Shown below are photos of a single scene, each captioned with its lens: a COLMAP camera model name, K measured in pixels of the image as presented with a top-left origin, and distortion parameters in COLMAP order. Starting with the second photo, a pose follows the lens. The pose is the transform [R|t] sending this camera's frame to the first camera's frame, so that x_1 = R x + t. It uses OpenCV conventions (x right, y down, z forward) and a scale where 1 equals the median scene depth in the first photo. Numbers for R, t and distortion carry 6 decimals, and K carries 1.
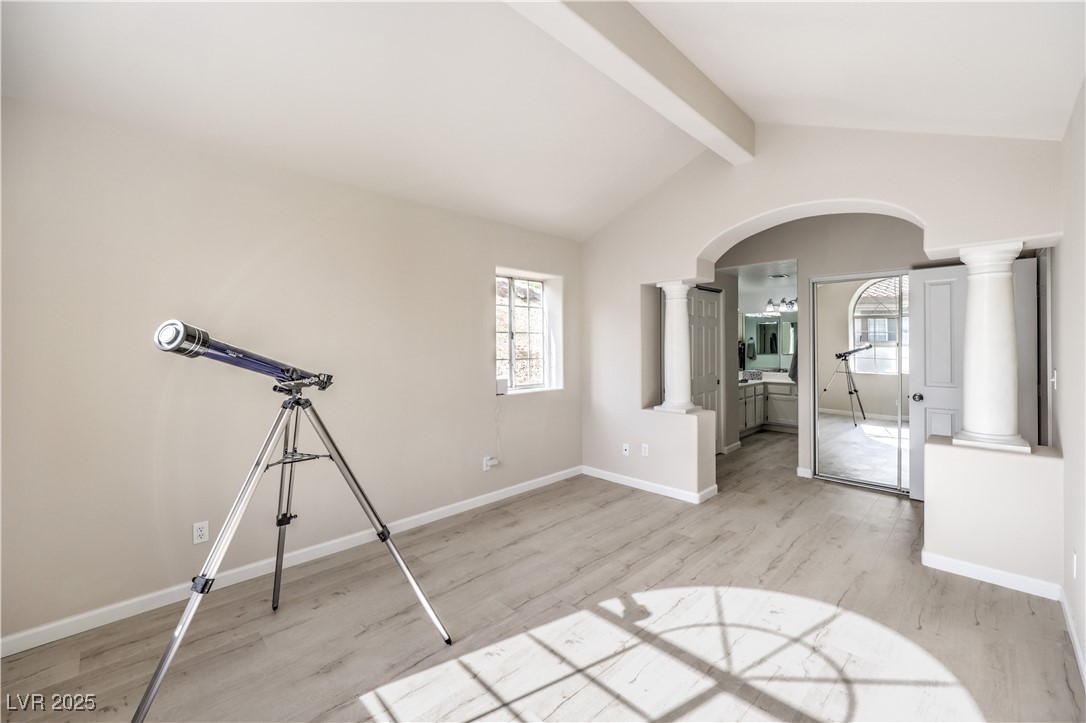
lens RADIAL K [[451.0, 0, 540.1], [0, 451.0, 338.7], [0, 0, 1]] dist [0.000788, 0.000087]
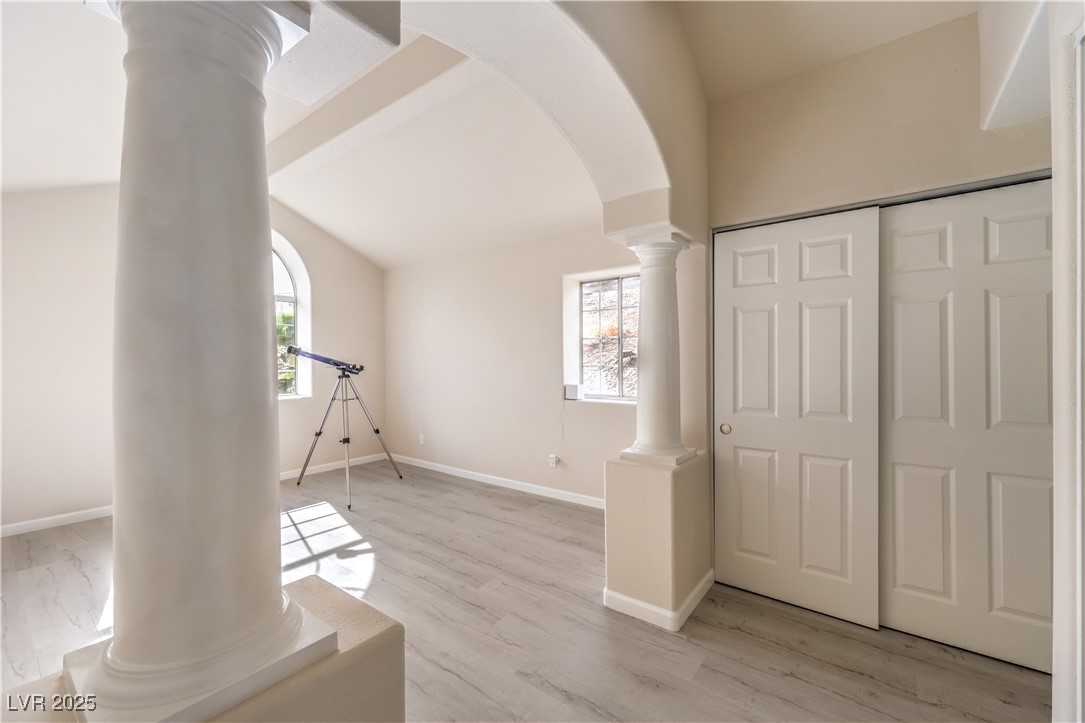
lens RADIAL K [[437.0, 0, 538.7], [0, 437.0, 358.6], [0, 0, 1]] dist [-0.018936, -0.000030]
pose [[0.131619, -0.000482, -0.991300, 1.576785], [0.016202, 0.999867, 0.001665, 0.052227], [0.991168, -0.016280, 0.131609, 1.439015]]
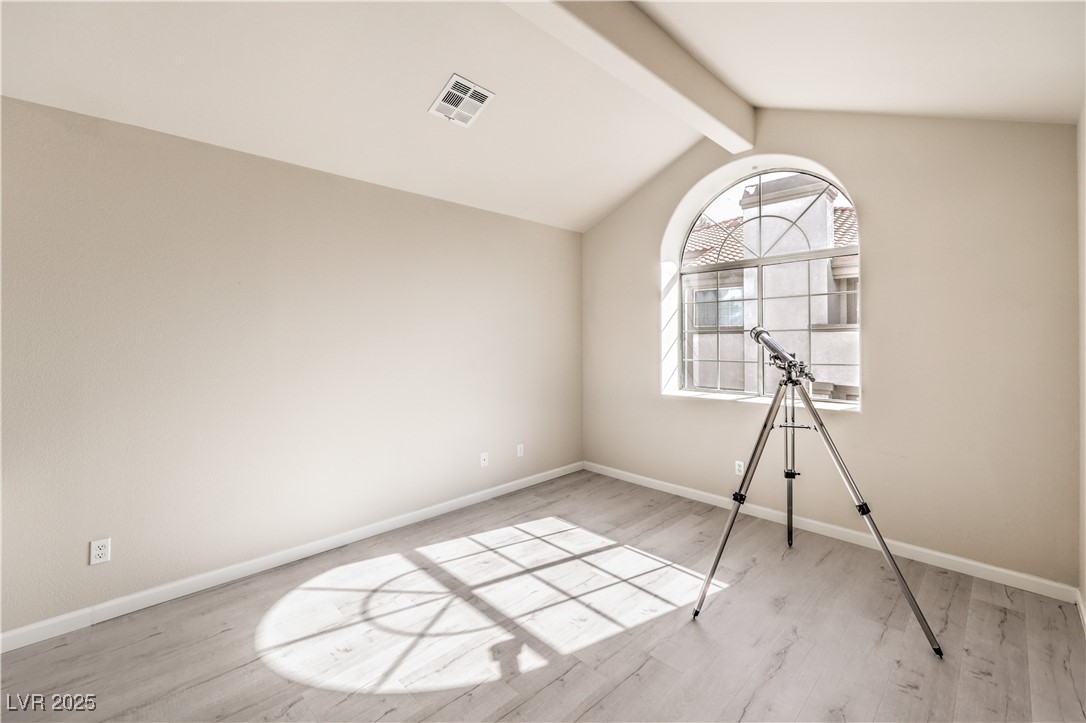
lens RADIAL K [[451.0, 0, 540.1], [0, 451.0, 338.7], [0, 0, 1]] dist [0.000788, 0.000087]
pose [[-0.999934, 0.008549, 0.007724, 0.141679], [0.008507, 0.999949, -0.005396, 0.017511], [-0.007770, -0.005330, -0.999956, 1.924227]]
